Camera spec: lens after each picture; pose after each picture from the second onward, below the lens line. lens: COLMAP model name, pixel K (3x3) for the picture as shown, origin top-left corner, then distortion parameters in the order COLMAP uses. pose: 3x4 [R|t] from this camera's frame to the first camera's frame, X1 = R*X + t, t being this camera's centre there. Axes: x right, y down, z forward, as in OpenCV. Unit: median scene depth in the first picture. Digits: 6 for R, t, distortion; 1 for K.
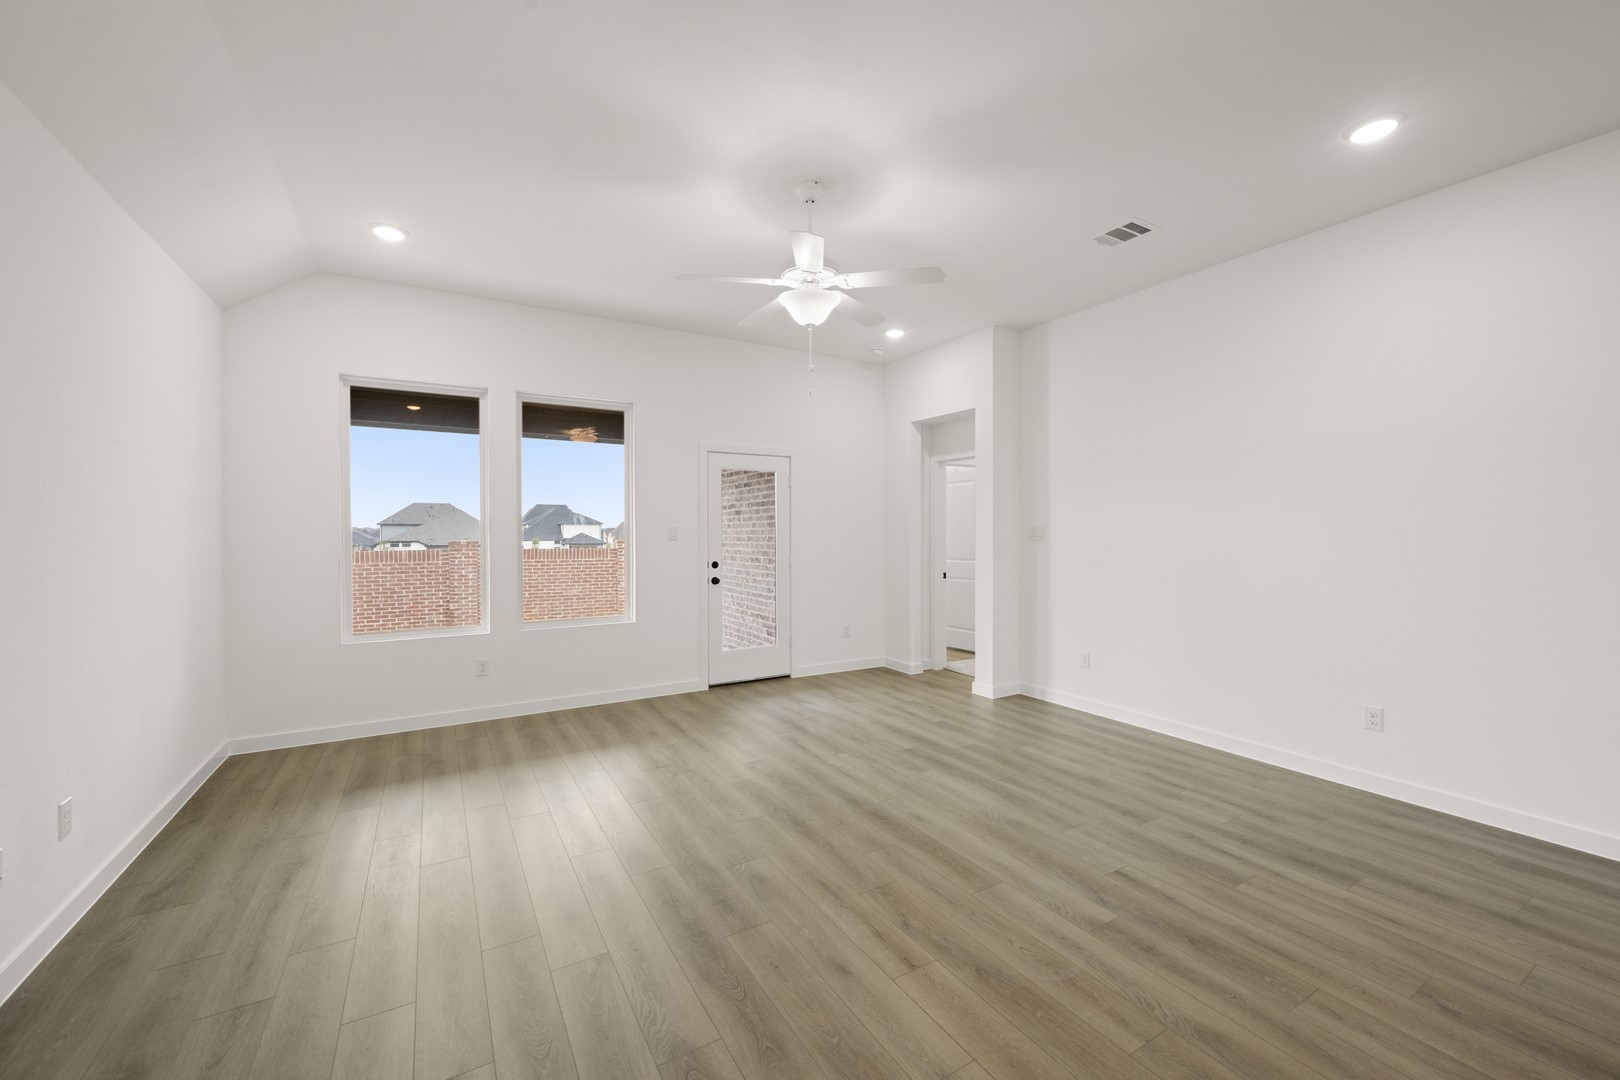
lens RADIAL K [[635.9, 0, 813.7], [0, 635.9, 539.7], [0, 0, 1]] dist [0.000352, -0.000395]
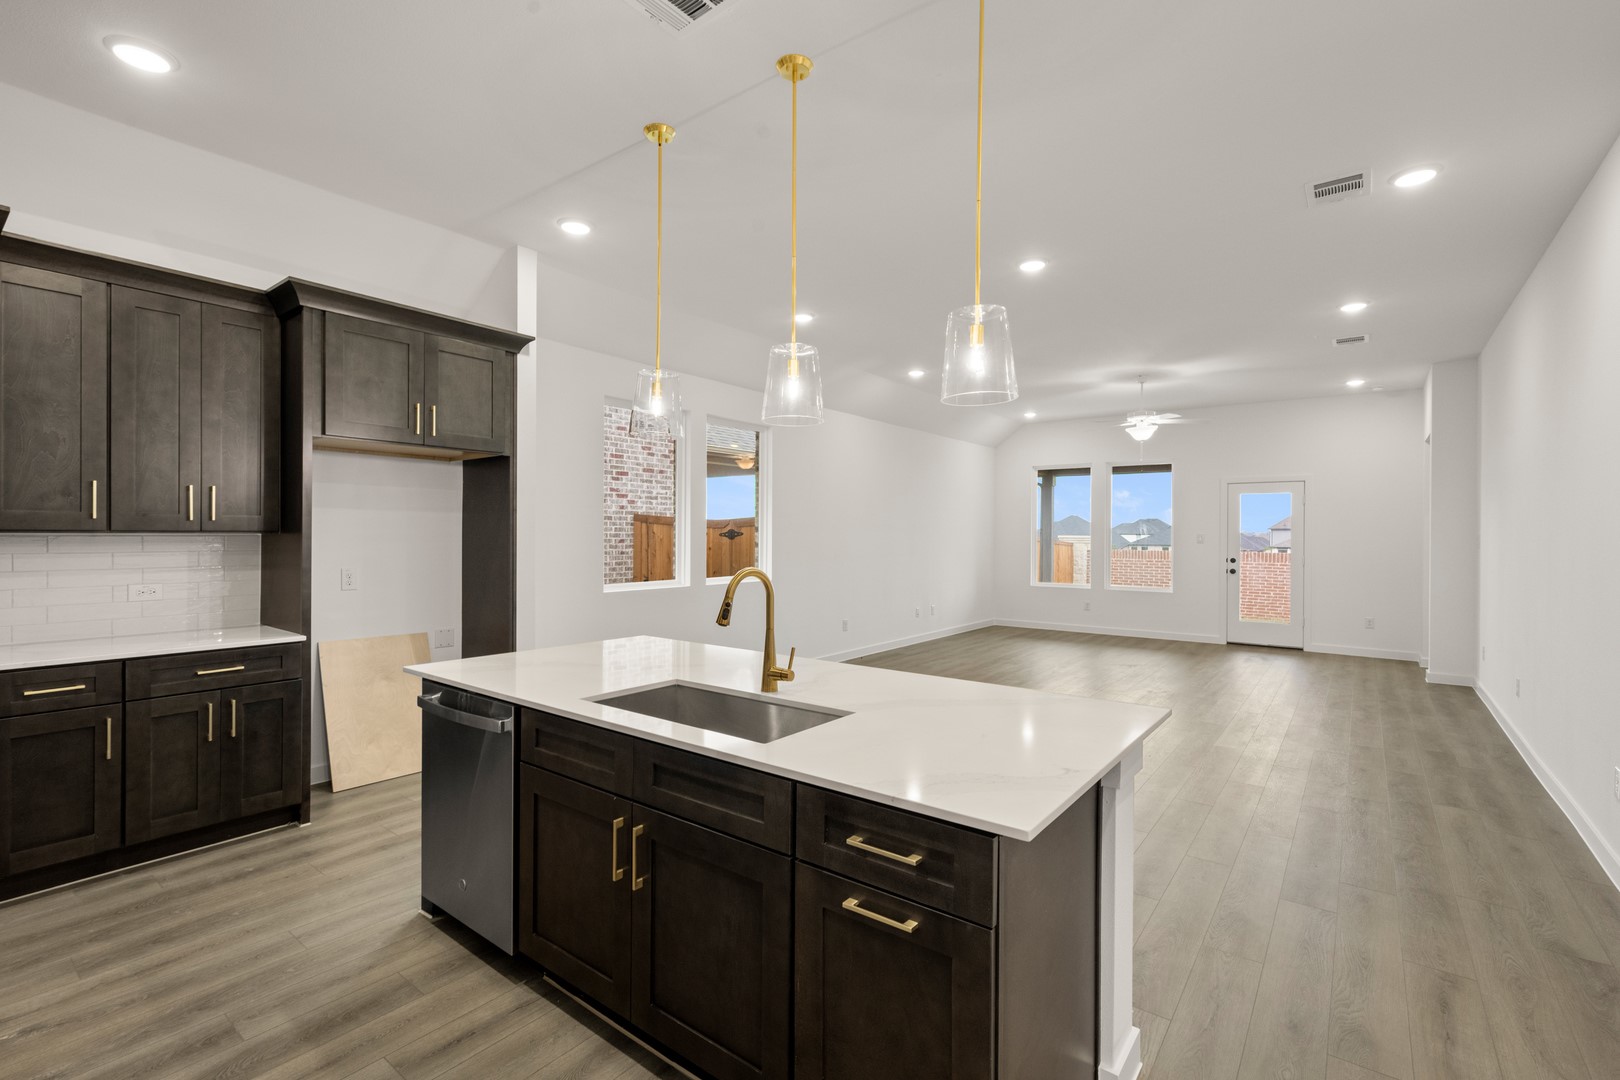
lens RADIAL K [[724.2, 0, 812.9], [0, 724.2, 535.1], [0, 0, 1]] dist [0.000298, 0.000207]
pose [[0.371008, 0.007037, -0.928603, 1.629138], [-0.022937, 0.999736, -0.001588, 0.009528], [0.928346, 0.021889, 0.371071, -0.817141]]
